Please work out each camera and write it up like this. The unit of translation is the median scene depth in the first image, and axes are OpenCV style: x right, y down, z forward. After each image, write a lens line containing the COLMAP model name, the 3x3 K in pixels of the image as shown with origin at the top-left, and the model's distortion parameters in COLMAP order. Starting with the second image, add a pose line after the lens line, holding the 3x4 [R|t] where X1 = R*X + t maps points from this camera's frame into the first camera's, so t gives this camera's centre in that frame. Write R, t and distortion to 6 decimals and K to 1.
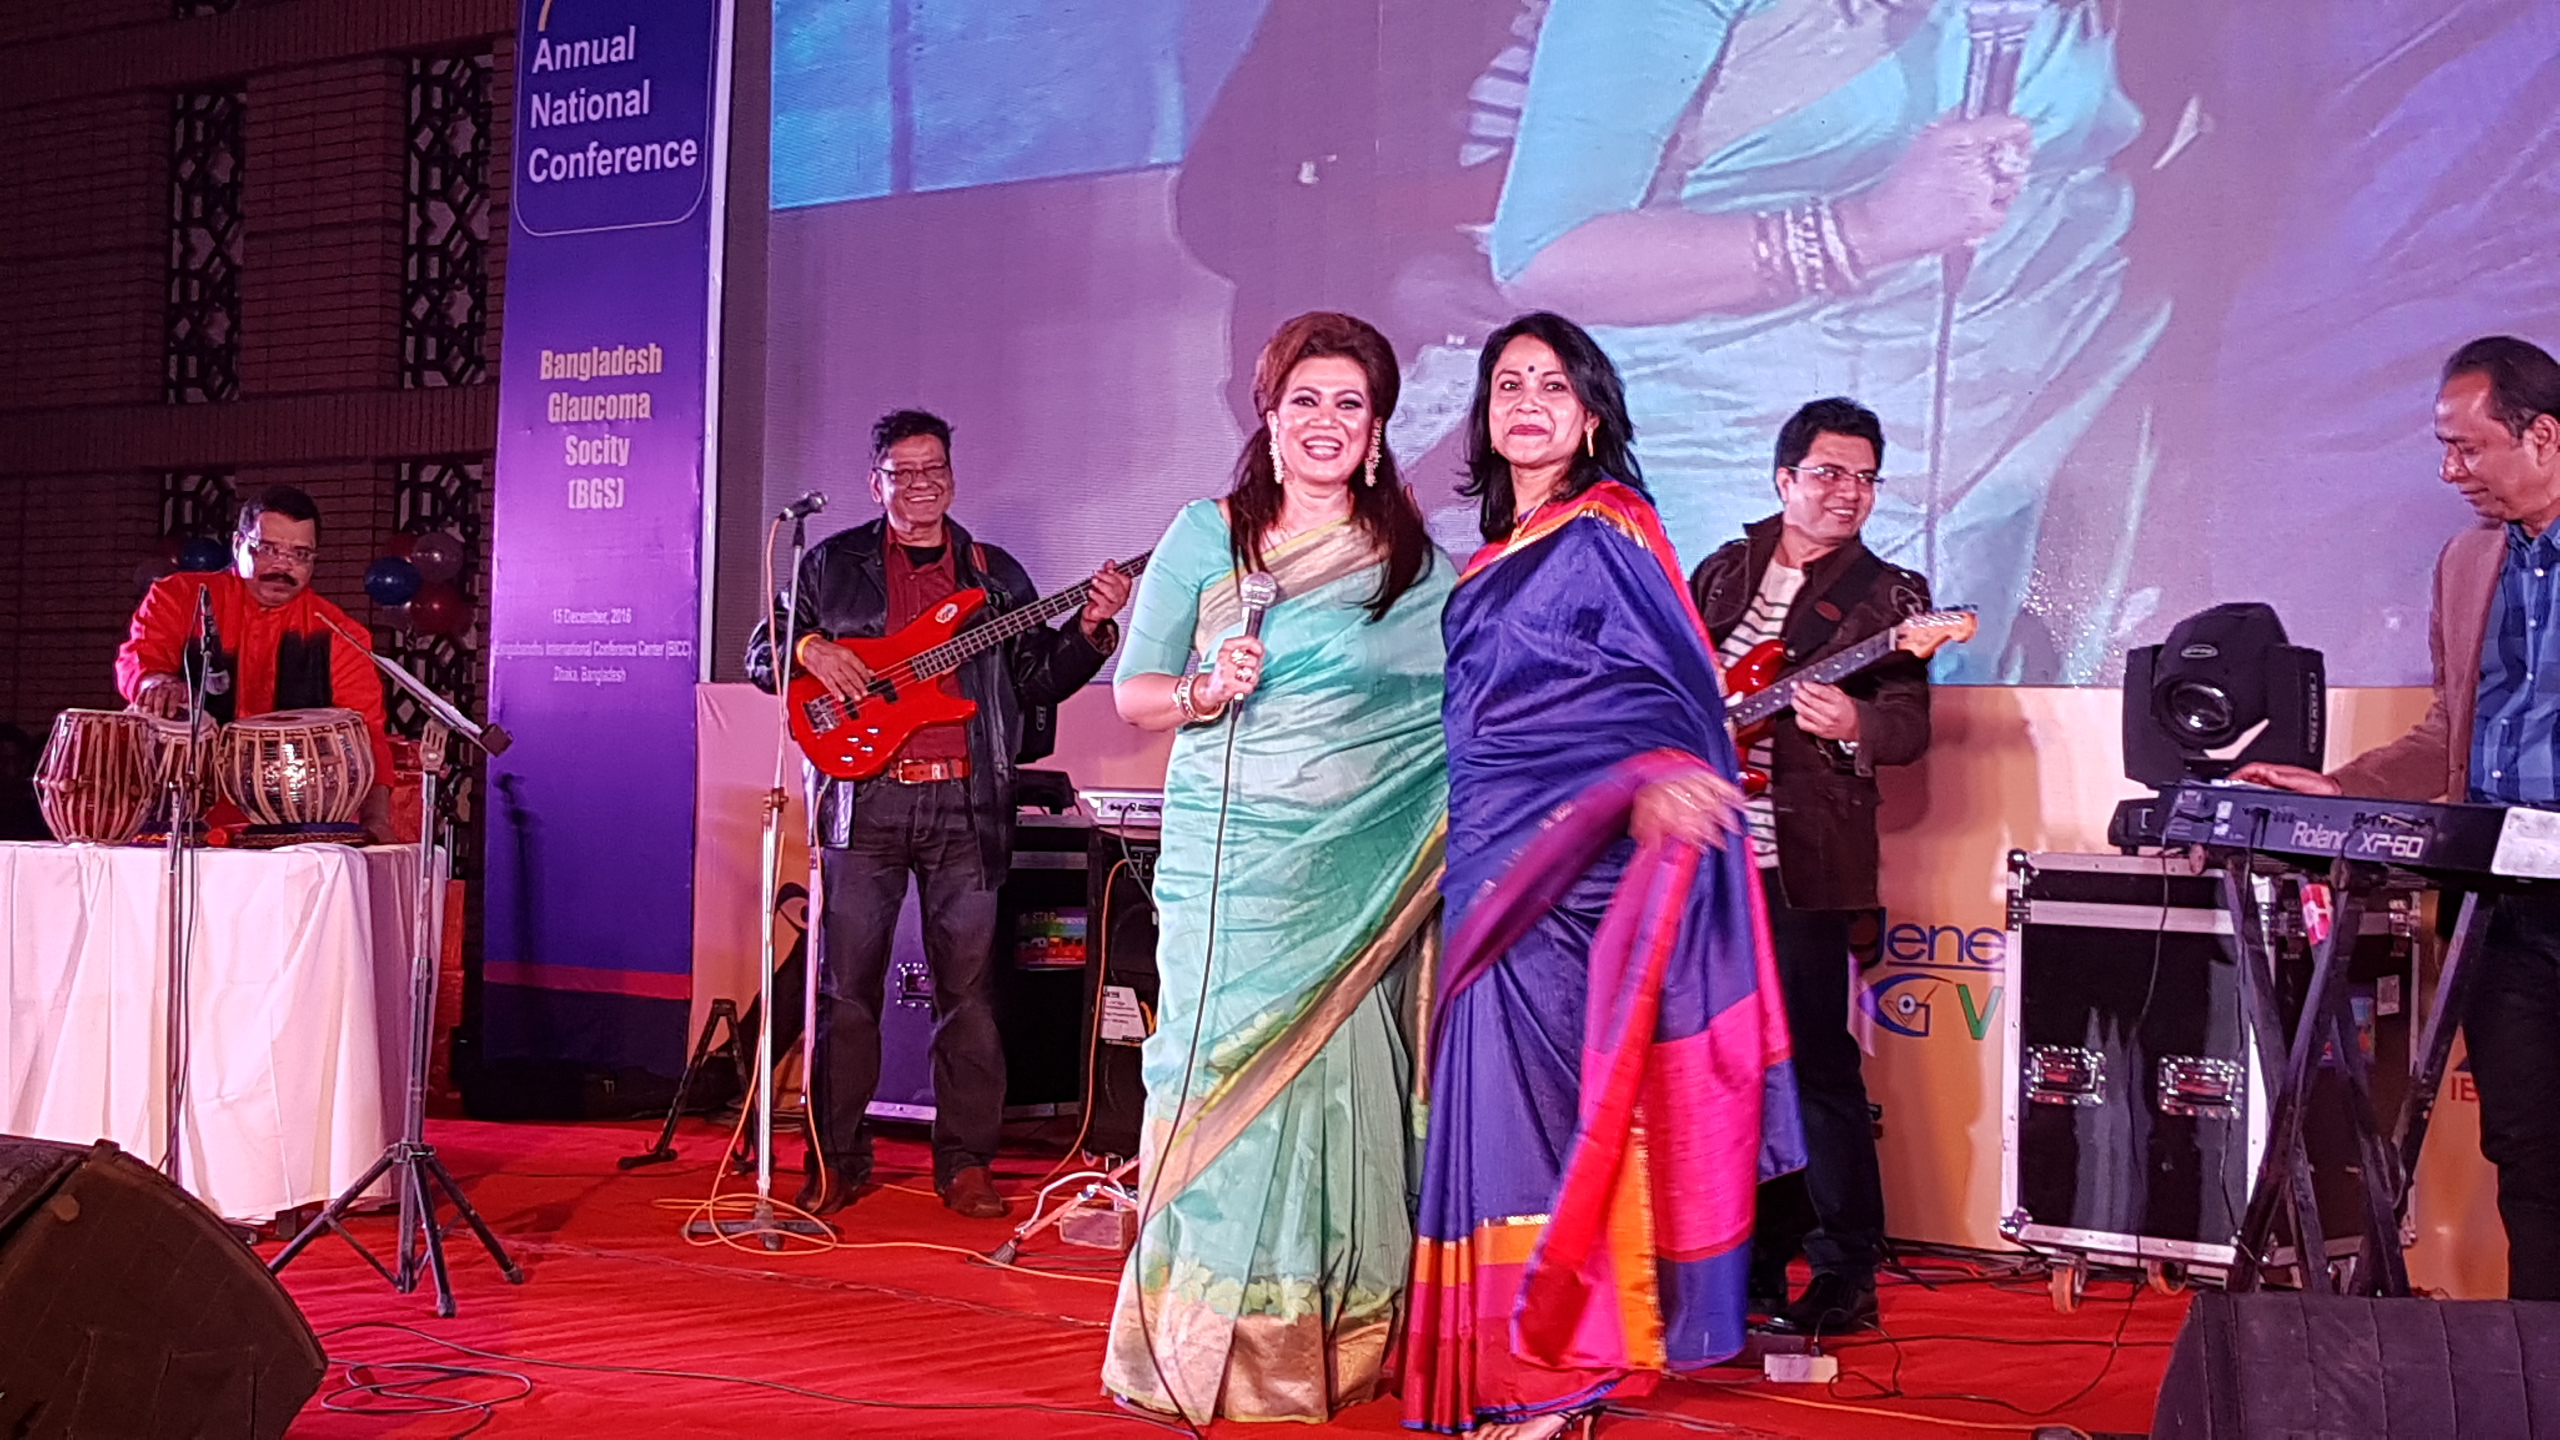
lens RADIAL K [[3685.6, 0, 1251.0], [0, 3685.6, 724.3], [0, 0, 1]] dist [0.206850, -0.035546]
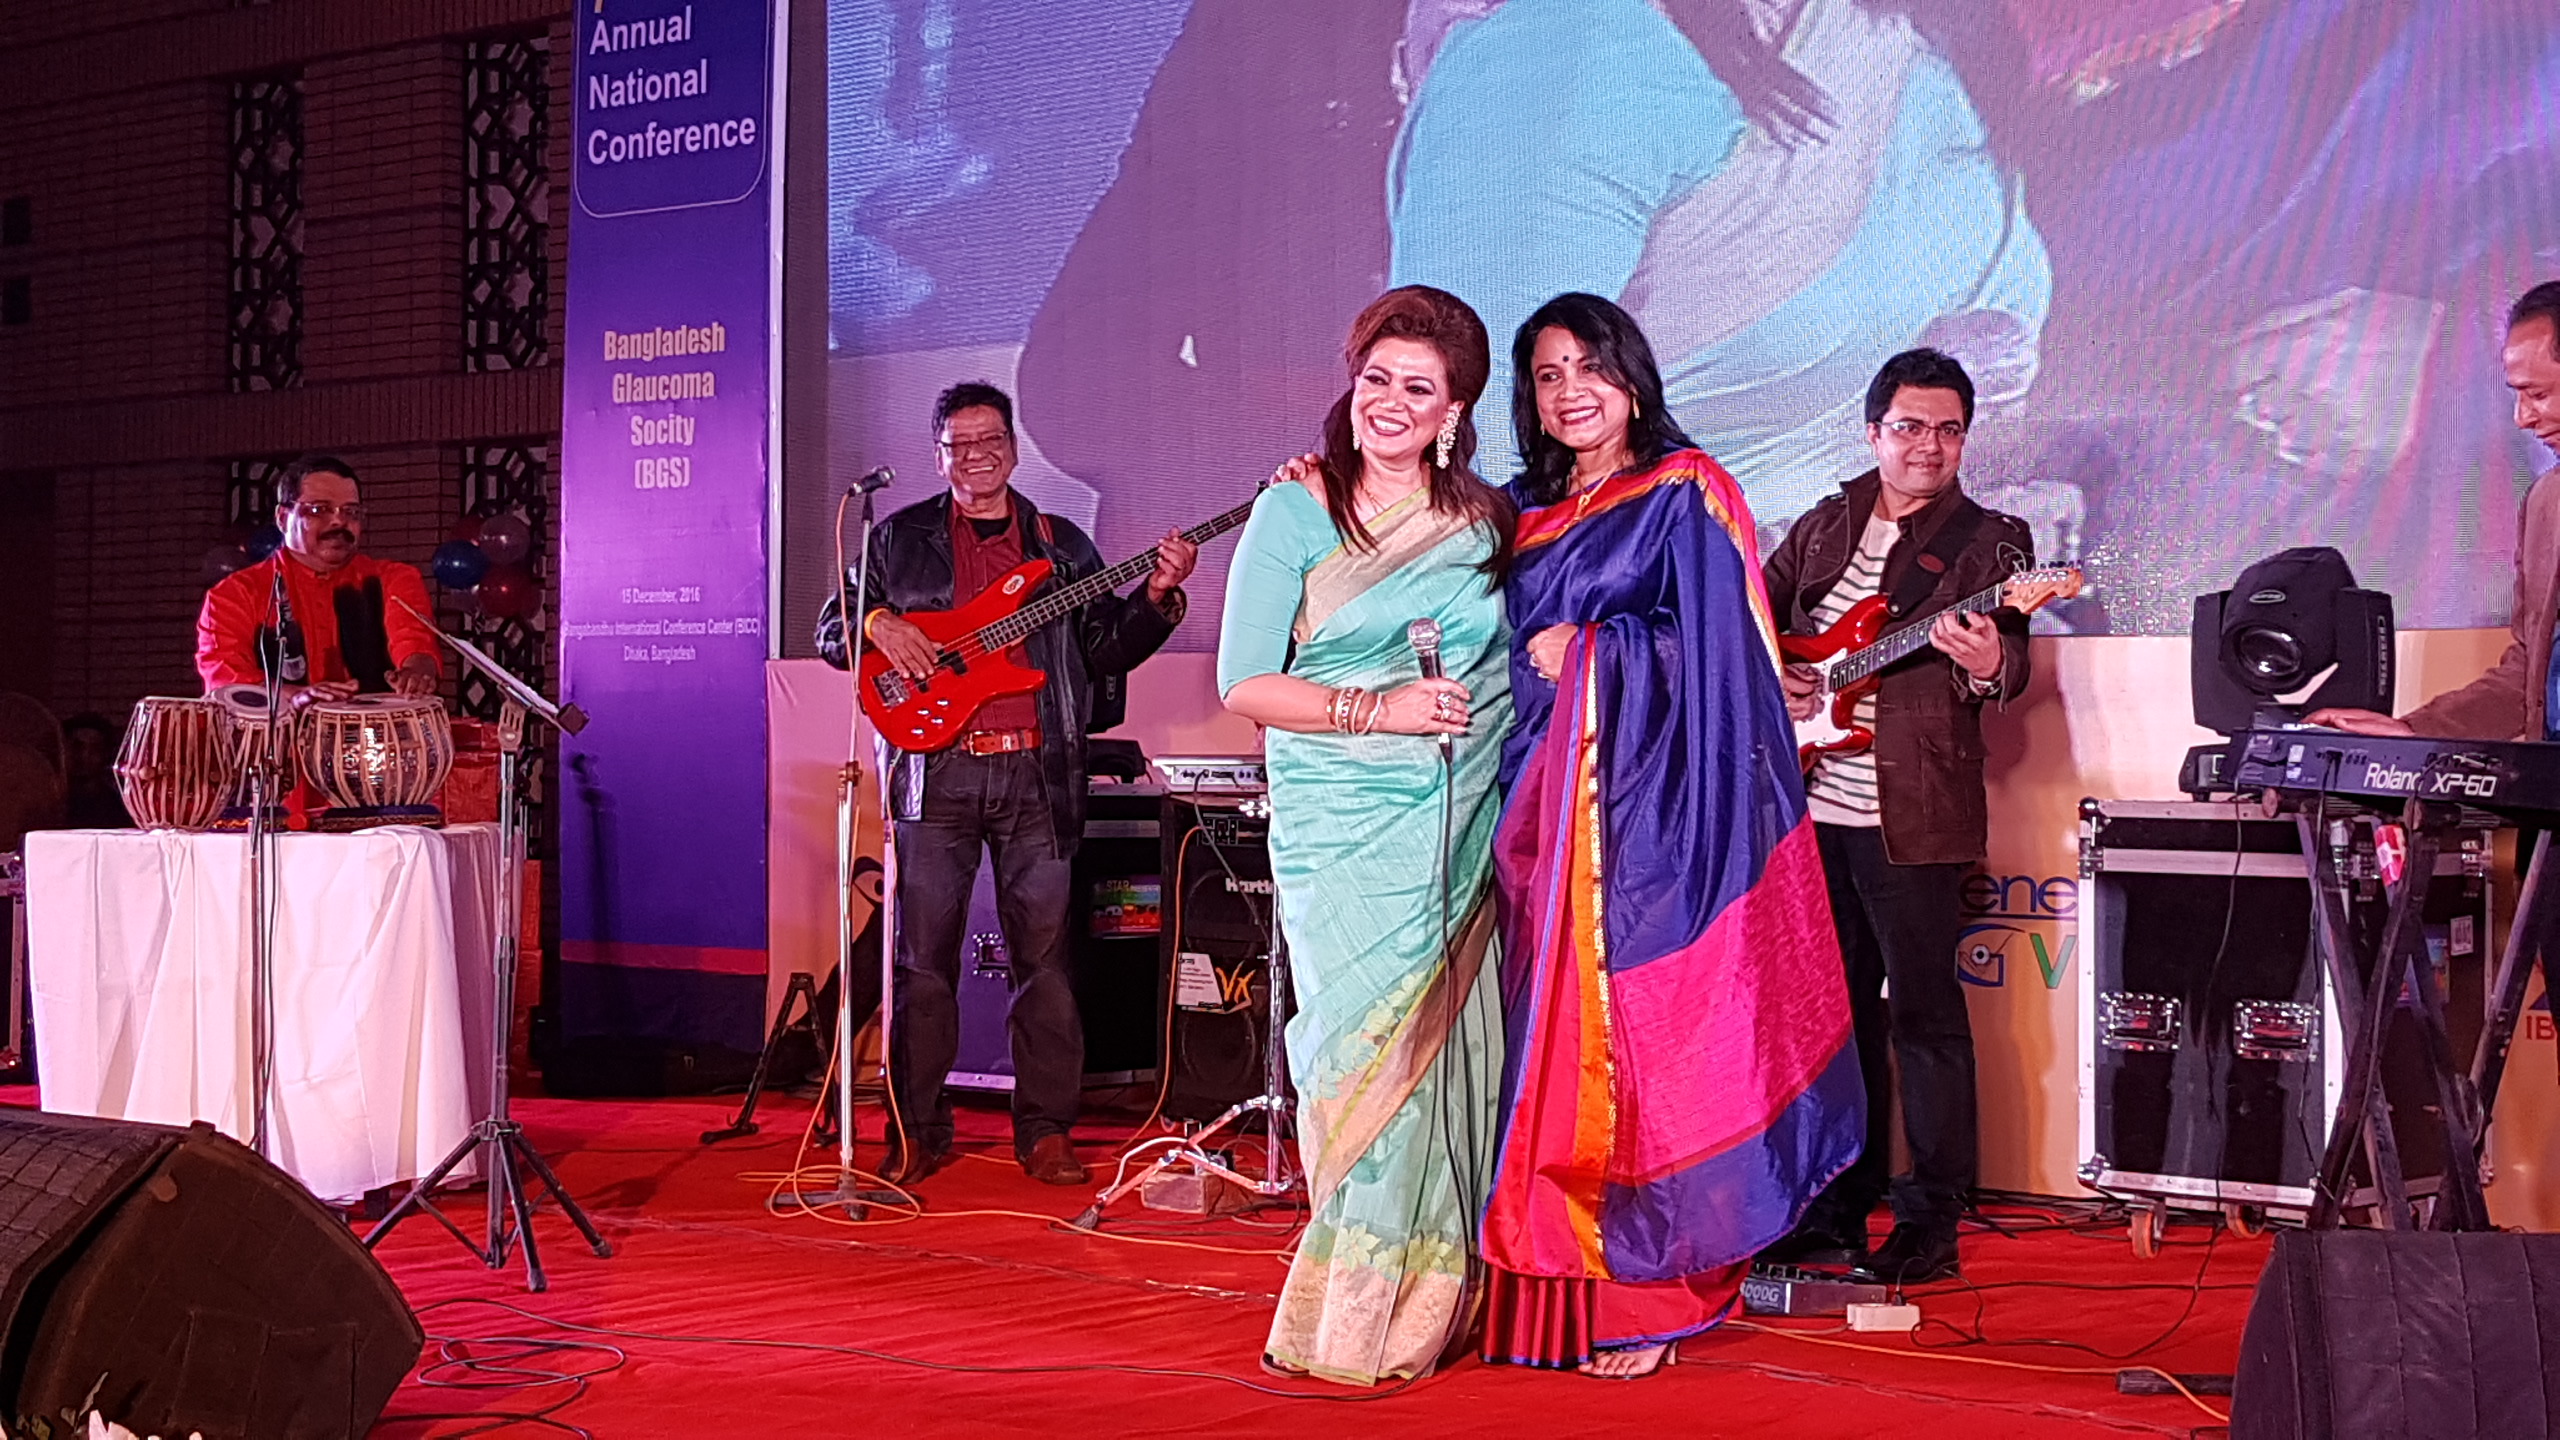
lens RADIAL K [[3692.1, 0, 1280.0], [0, 3692.1, 720.0], [0, 0, 1]] dist [0.184353, 0.046311]
pose [[0.999752, -0.020423, -0.008875, -0.002240], [0.020494, 0.999758, 0.007963, 0.000143], [0.008710, -0.008143, 0.999929, -0.005283]]
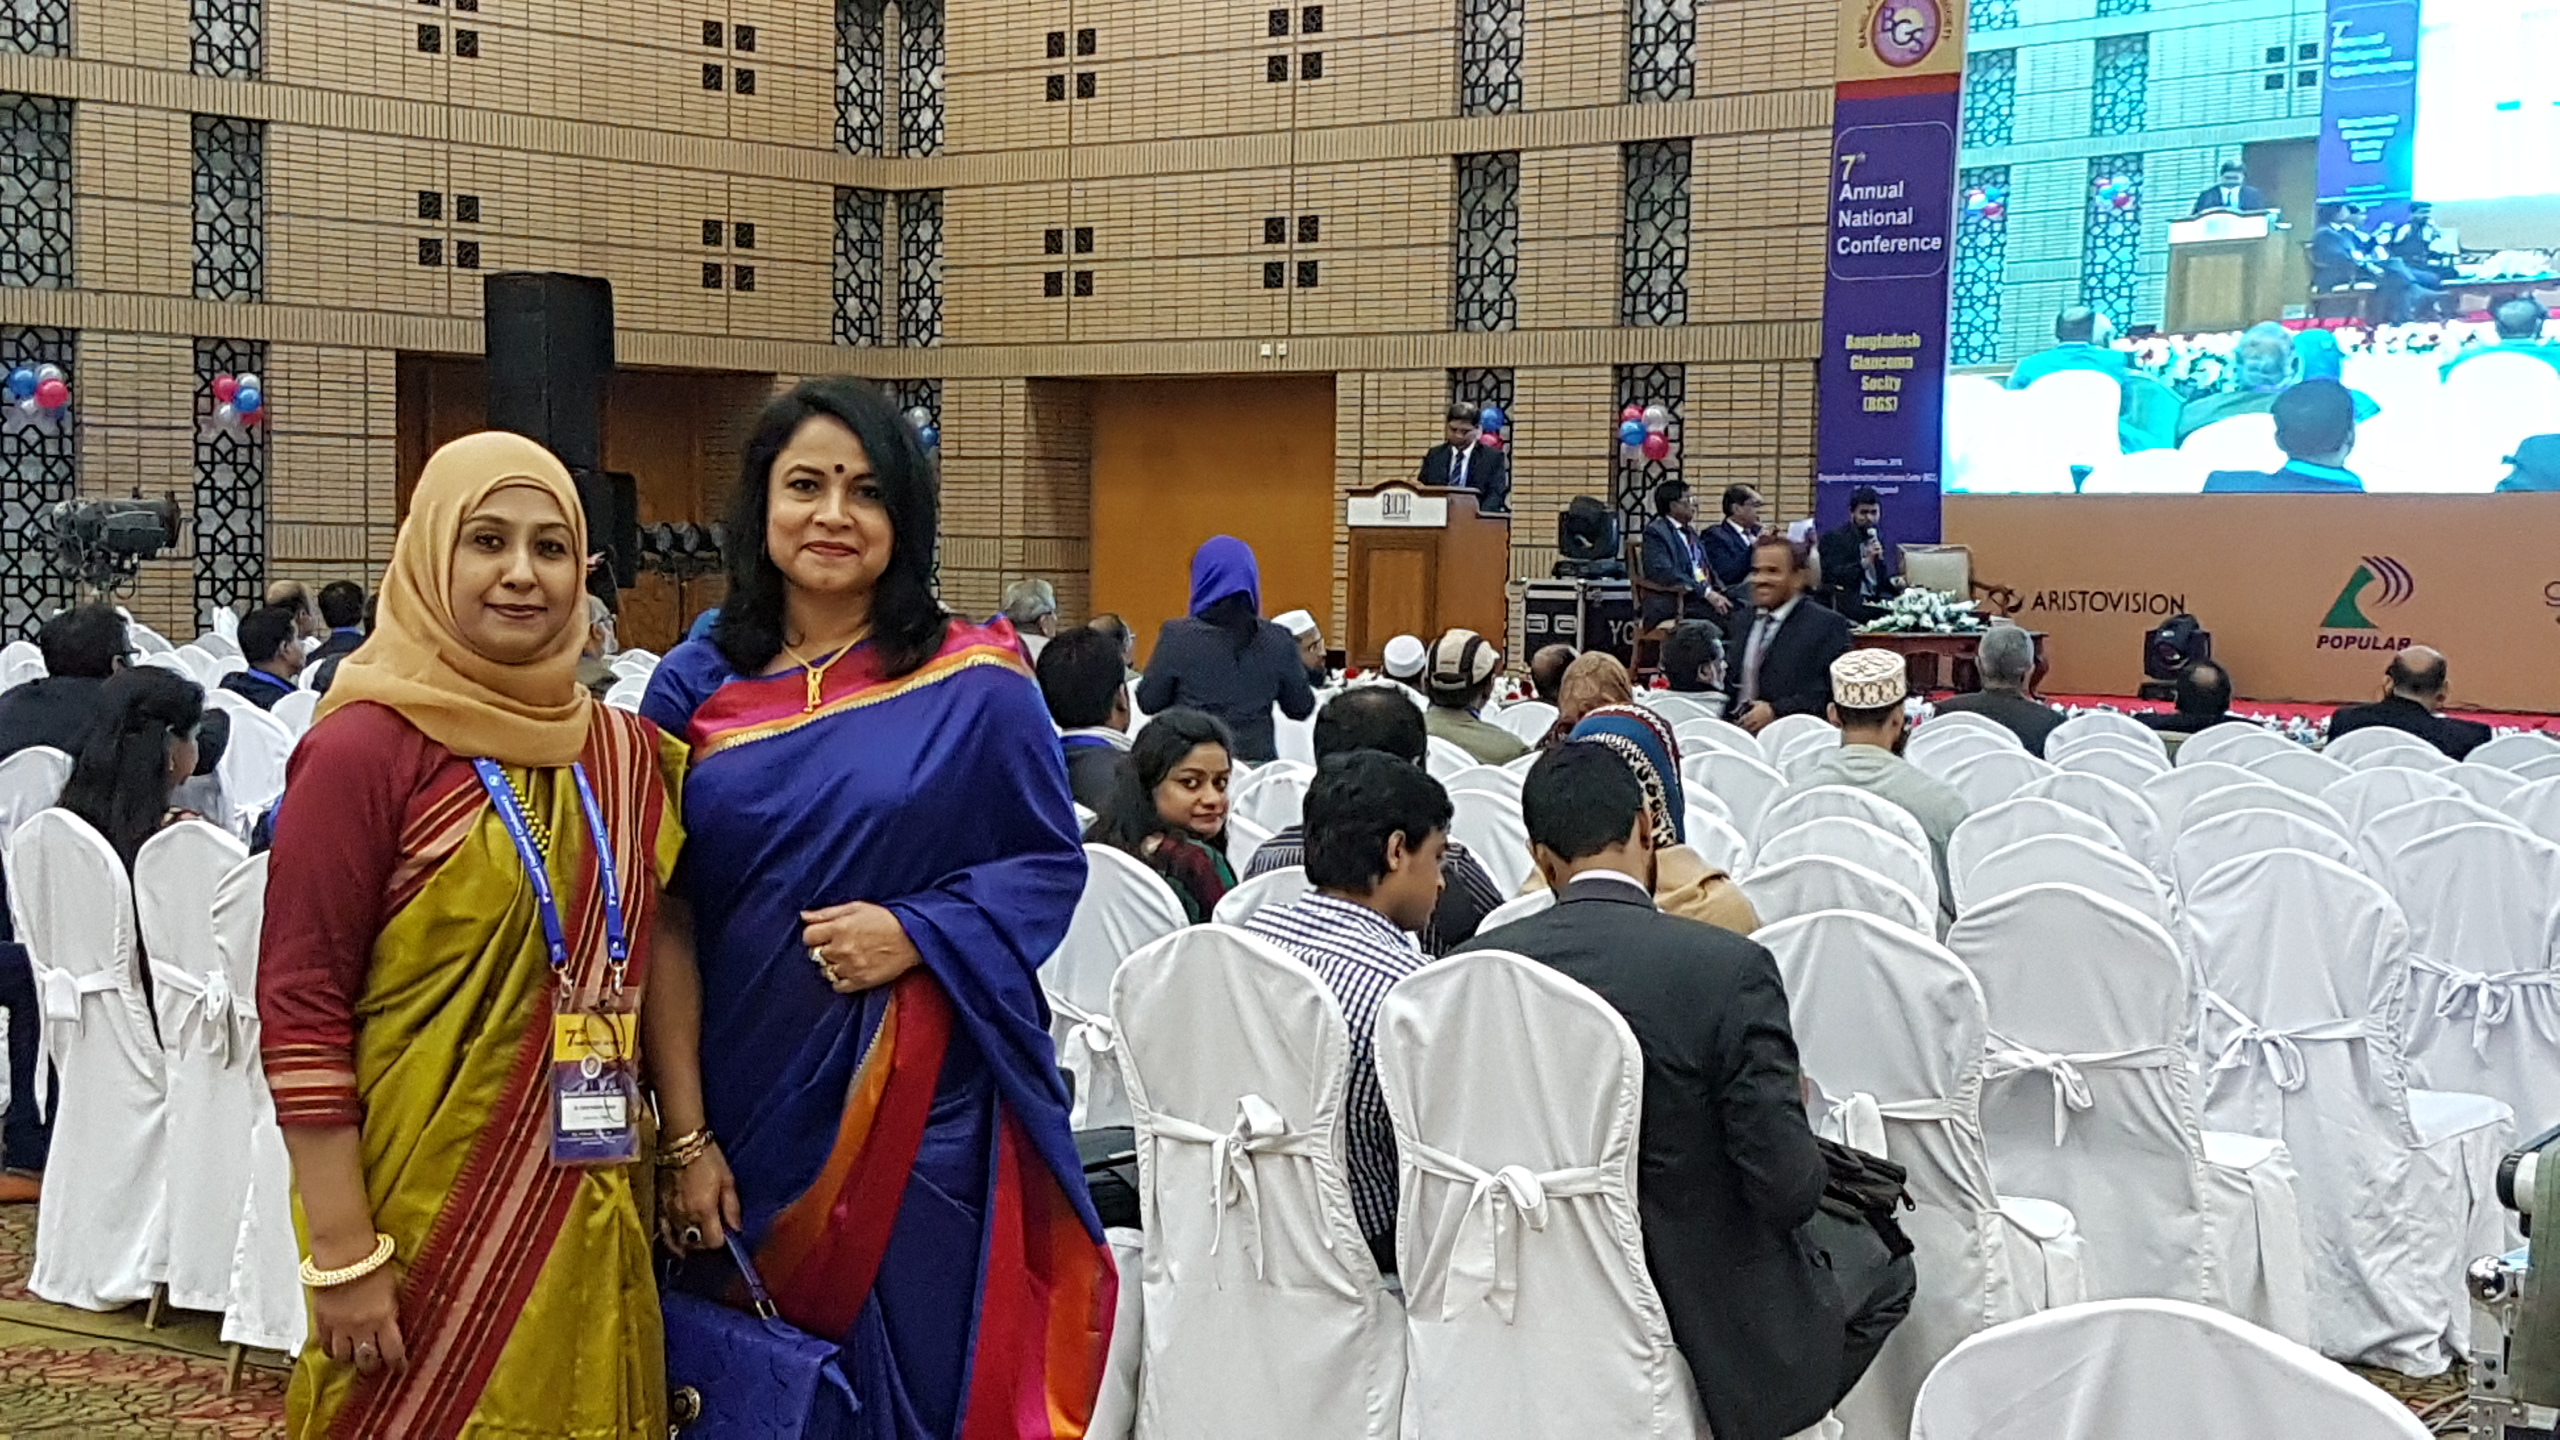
lens RADIAL K [[3561.8, 0, 1277.0], [0, 3561.8, 756.1], [0, 0, 1]] dist [0.215582, 0.020023]
pose [[0.997799, -0.008719, -0.065729, -0.496705], [0.014109, 0.996533, 0.081990, -0.044525], [0.064786, -0.082736, 0.994463, -1.385166]]
